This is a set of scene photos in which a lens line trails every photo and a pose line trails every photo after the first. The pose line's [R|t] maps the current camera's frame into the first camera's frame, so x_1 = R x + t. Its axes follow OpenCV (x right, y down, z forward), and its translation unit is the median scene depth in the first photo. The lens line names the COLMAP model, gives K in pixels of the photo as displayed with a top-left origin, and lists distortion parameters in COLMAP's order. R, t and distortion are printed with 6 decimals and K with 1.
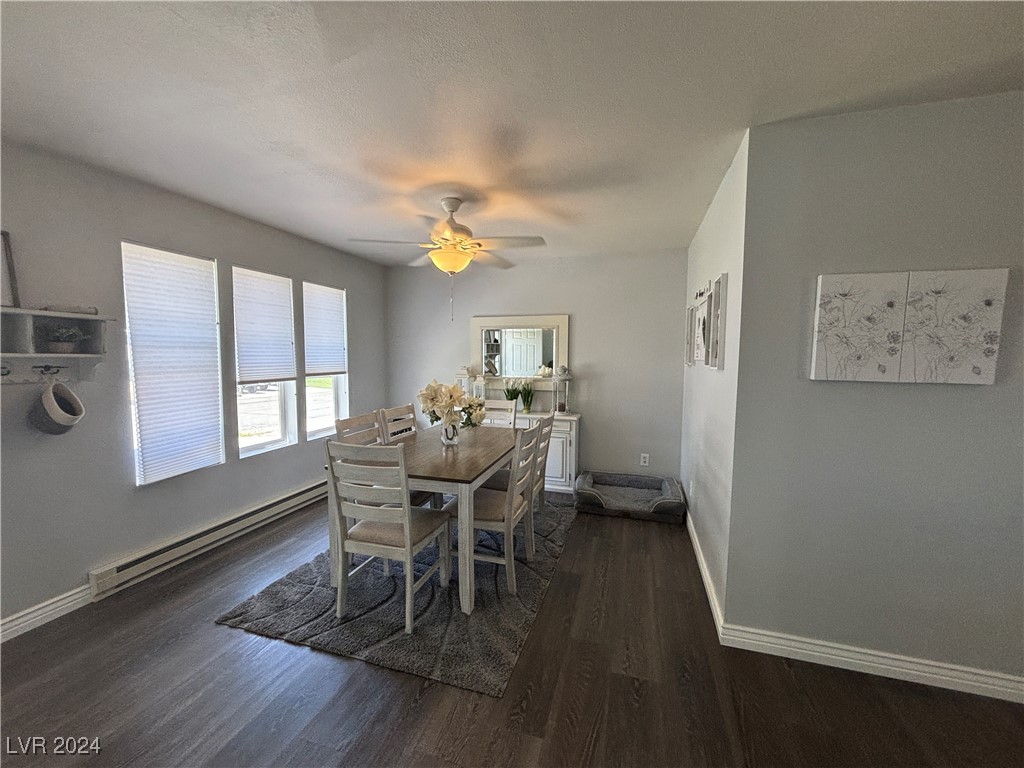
lens RADIAL K [[413.8, 0, 509.8], [0, 413.8, 386.9], [0, 0, 1]] dist [0.005220, 0.000746]
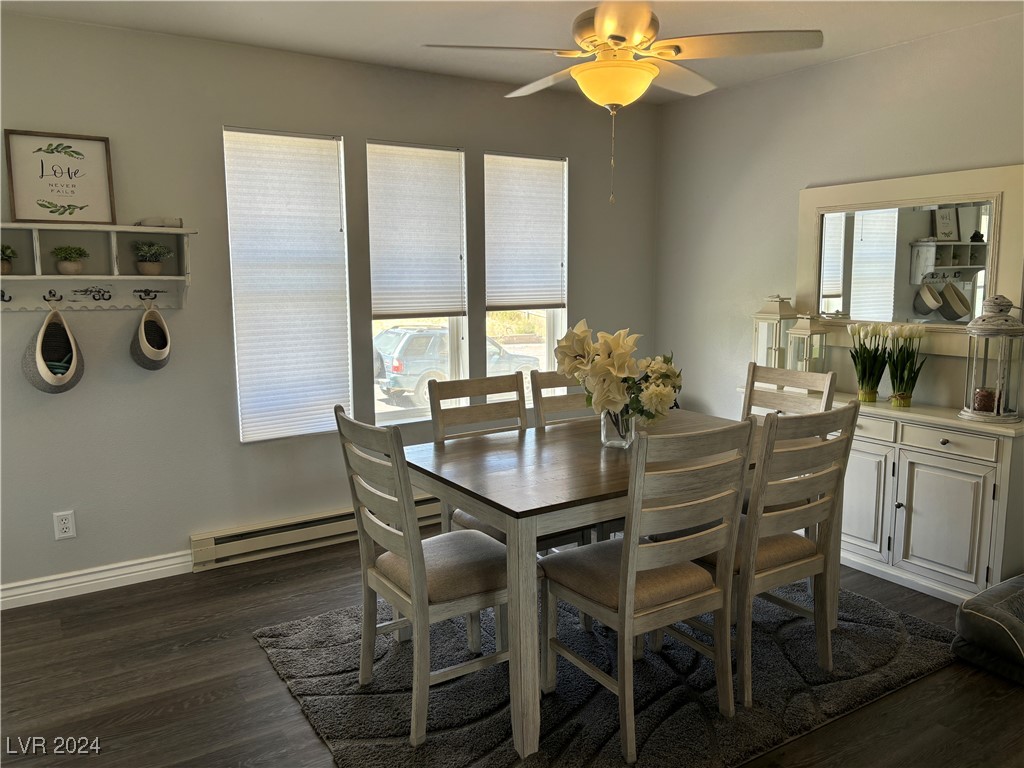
lens RADIAL K [[775.8, 0, 513.1], [0, 775.8, 383.6], [0, 0, 1]] dist [0.020454, -0.002559]
pose [[0.761527, 0.081750, -0.642956, 0.419695], [-0.040837, 0.996095, 0.078282, -0.011576], [0.646845, -0.033357, 0.761892, 0.202008]]
